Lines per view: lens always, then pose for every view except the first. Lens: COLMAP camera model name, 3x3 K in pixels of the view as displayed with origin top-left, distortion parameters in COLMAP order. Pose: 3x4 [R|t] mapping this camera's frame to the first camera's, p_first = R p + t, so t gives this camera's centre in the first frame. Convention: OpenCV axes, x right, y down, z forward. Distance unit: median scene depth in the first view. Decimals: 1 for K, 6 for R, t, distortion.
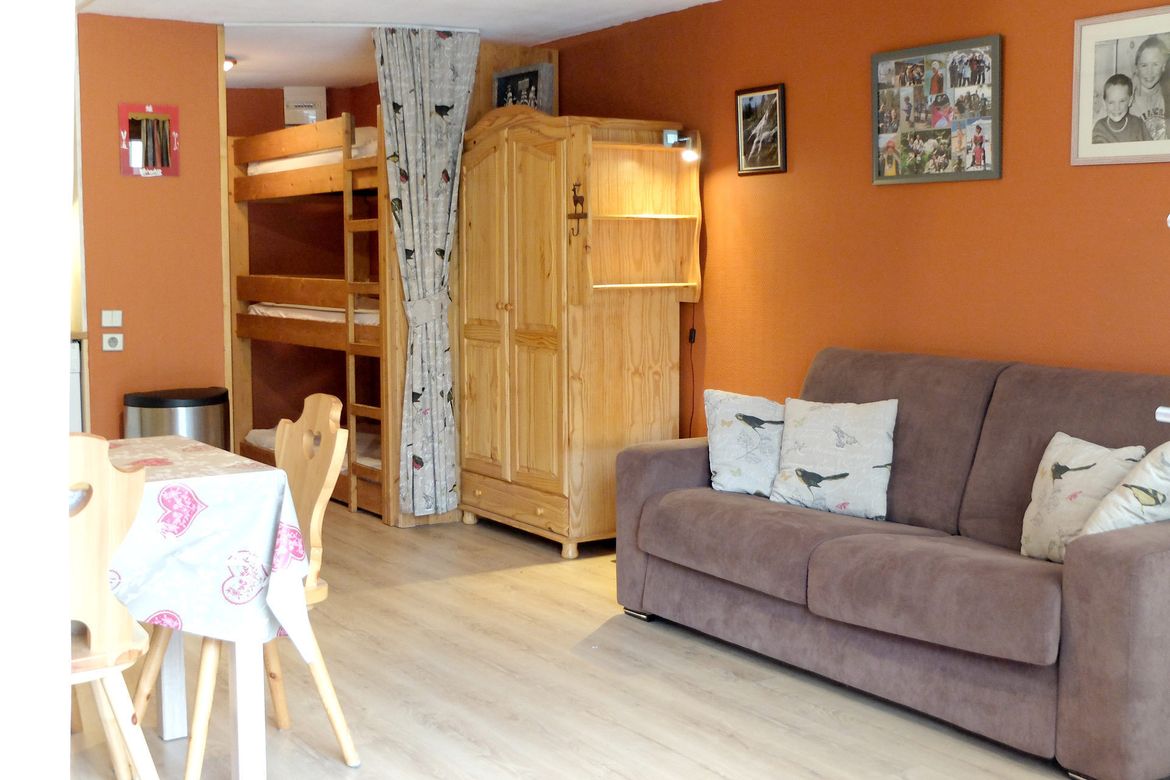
lens RADIAL K [[1375.7, 0, 586.2], [0, 1375.7, 444.7], [0, 0, 1]] dist [-0.088707, -0.044853]
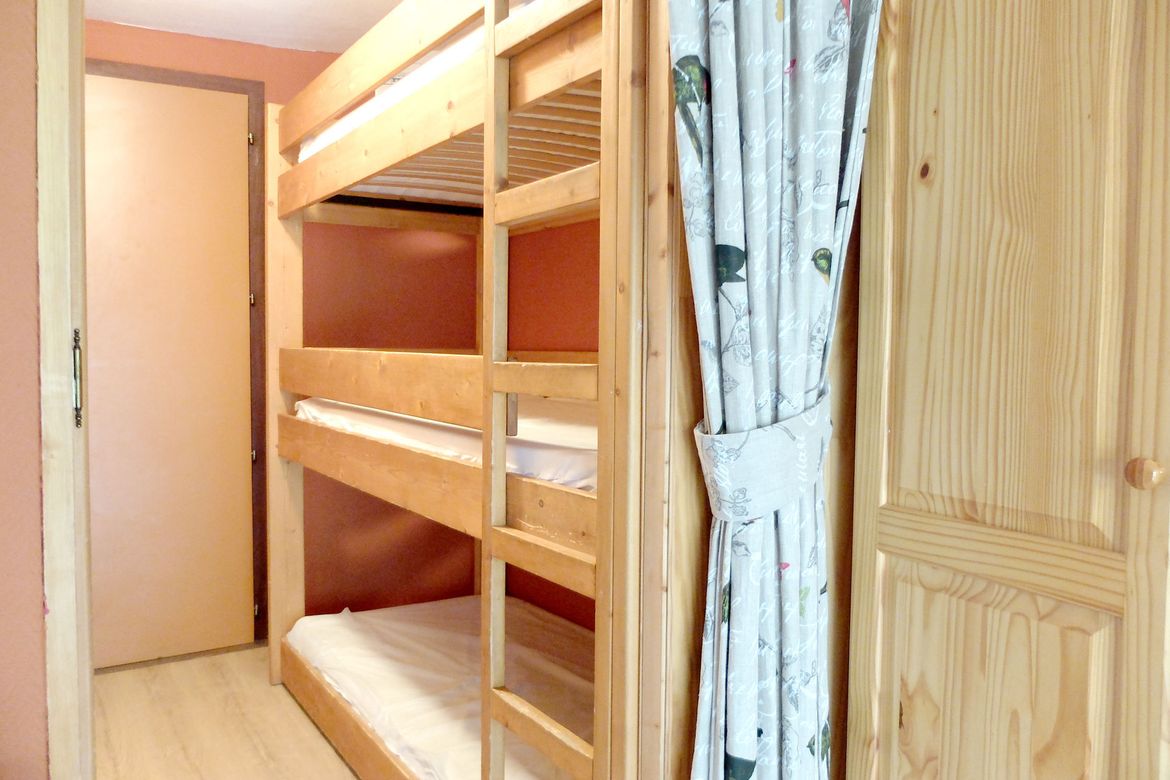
lens RADIAL K [[1099.7, 0, 545.7], [0, 1099.7, 386.5], [0, 0, 1]] dist [-0.080445, 0.003557]
pose [[0.995802, 0.008330, -0.091155, -0.140344], [-0.017011, 0.995343, -0.094883, -0.089587], [0.089940, 0.096035, 0.991306, 0.752488]]
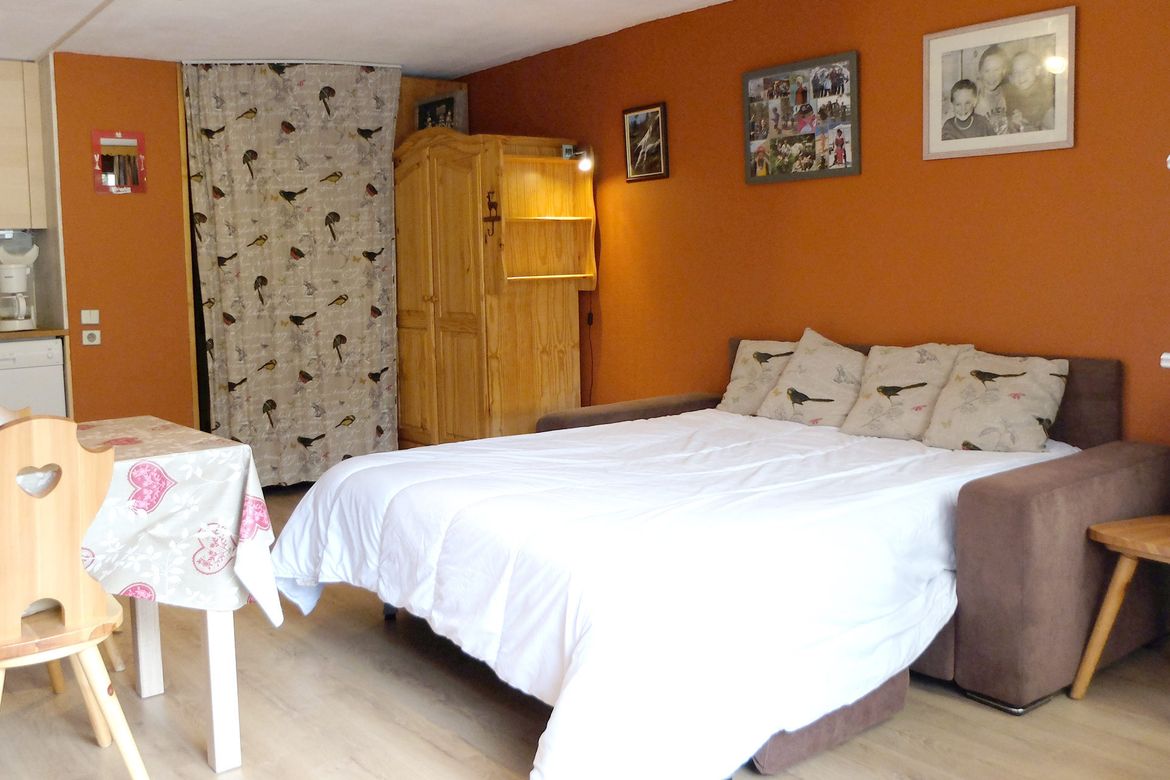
lens RADIAL K [[1099.7, 0, 545.7], [0, 1099.7, 386.5], [0, 0, 1]] dist [-0.080445, 0.003557]
pose [[0.997978, -0.030160, 0.055953, -0.017778], [0.031548, 0.999212, -0.024090, 0.000459], [-0.055182, 0.025806, 0.998143, 0.067158]]
